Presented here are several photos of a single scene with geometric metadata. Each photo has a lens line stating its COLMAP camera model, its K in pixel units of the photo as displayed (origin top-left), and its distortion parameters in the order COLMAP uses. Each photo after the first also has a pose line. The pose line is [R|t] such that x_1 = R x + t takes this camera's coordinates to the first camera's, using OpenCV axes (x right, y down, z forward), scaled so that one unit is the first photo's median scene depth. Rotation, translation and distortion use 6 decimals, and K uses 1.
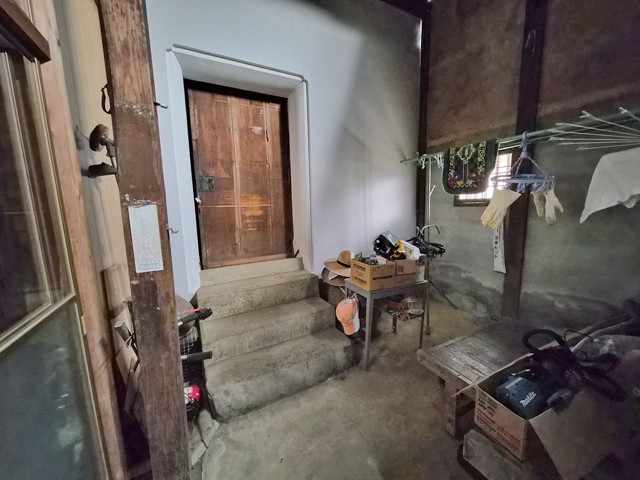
lens RADIAL K [[251.4, 0, 323.2], [0, 251.4, 242.0], [0, 0, 1]] dist [0.000416, -0.000126]
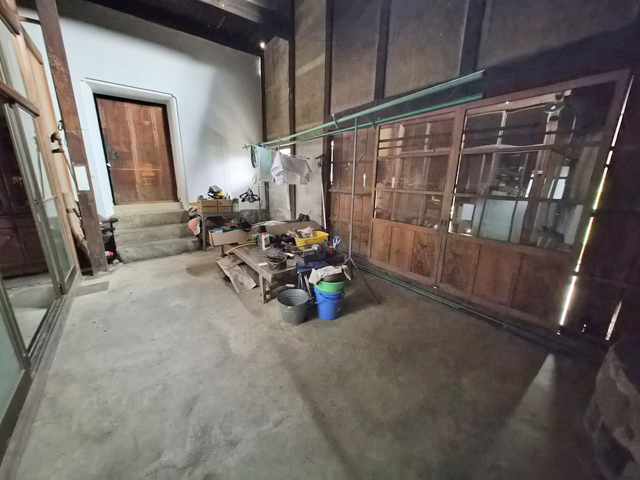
lens RADIAL K [[251.4, 0, 323.2], [0, 251.4, 242.0], [0, 0, 1]] dist [0.000416, -0.000126]
pose [[0.982332, -0.008558, 0.186949, 0.611703], [-0.012376, 0.993797, 0.110522, 0.149049], [-0.186735, -0.110882, 0.976133, -1.004833]]
